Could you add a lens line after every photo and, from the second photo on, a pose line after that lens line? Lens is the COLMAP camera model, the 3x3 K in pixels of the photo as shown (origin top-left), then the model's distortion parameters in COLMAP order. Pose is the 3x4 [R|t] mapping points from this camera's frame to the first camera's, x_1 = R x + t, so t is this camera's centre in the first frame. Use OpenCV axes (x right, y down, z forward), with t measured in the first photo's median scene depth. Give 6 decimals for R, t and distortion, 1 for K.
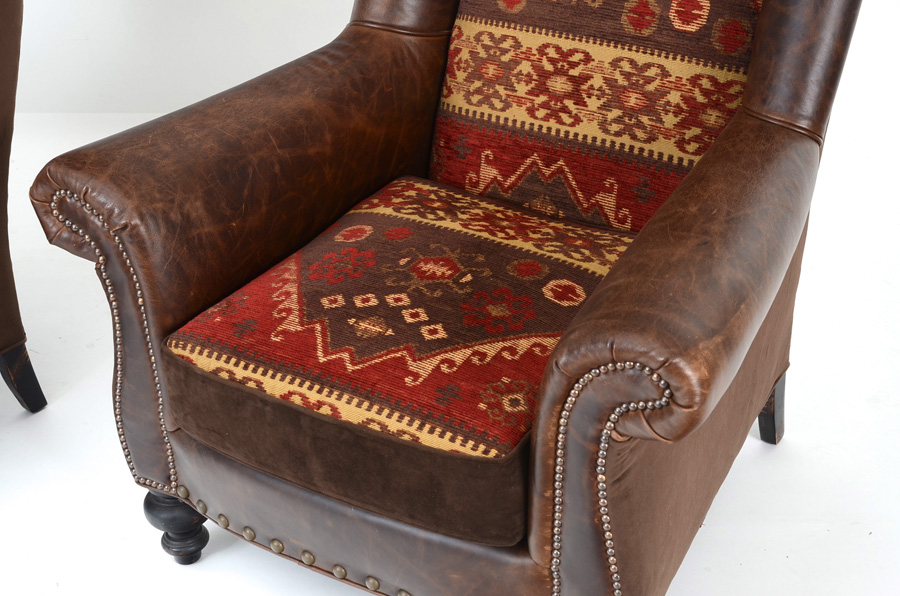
lens RADIAL K [[1517.5, 0, 447.3], [0, 1517.5, 297.1], [0, 0, 1]] dist [0.237662, 0.000000]
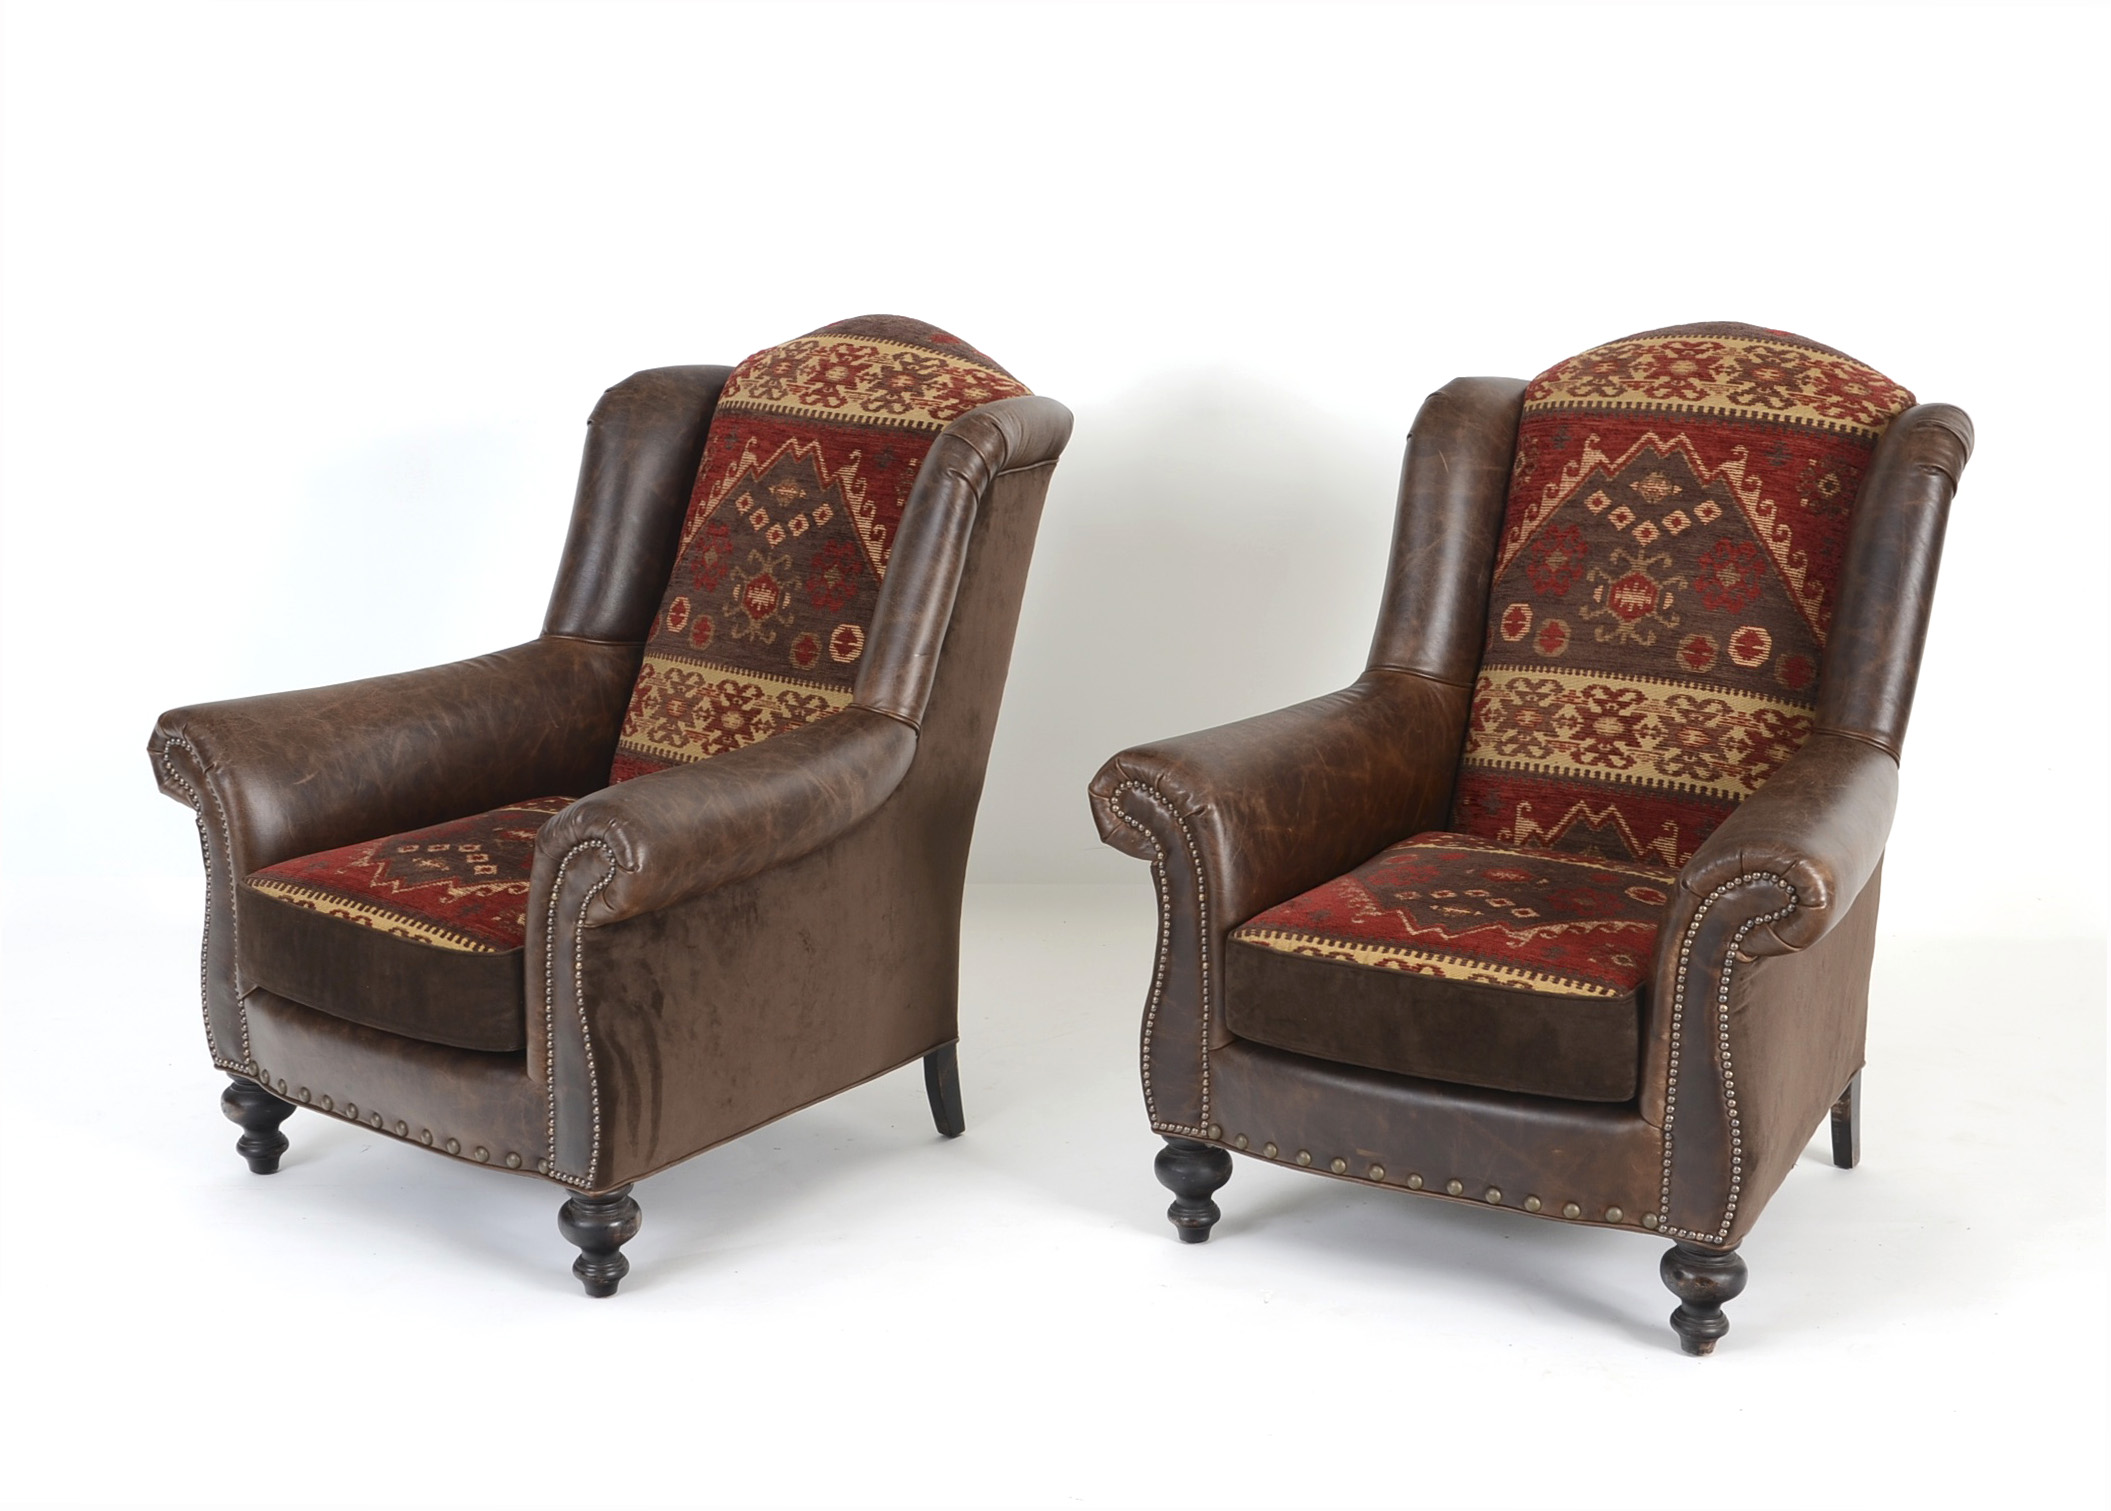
lens RADIAL K [[2993.0, 0, 1070.2], [0, 2993.0, 757.3], [0, 0, 1]] dist [0.045246, 0.000000]
pose [[0.999423, 0.029837, 0.016207, -0.308196], [-0.023773, 0.955688, -0.293420, 0.459512], [-0.024243, 0.292865, 0.955846, -0.792867]]
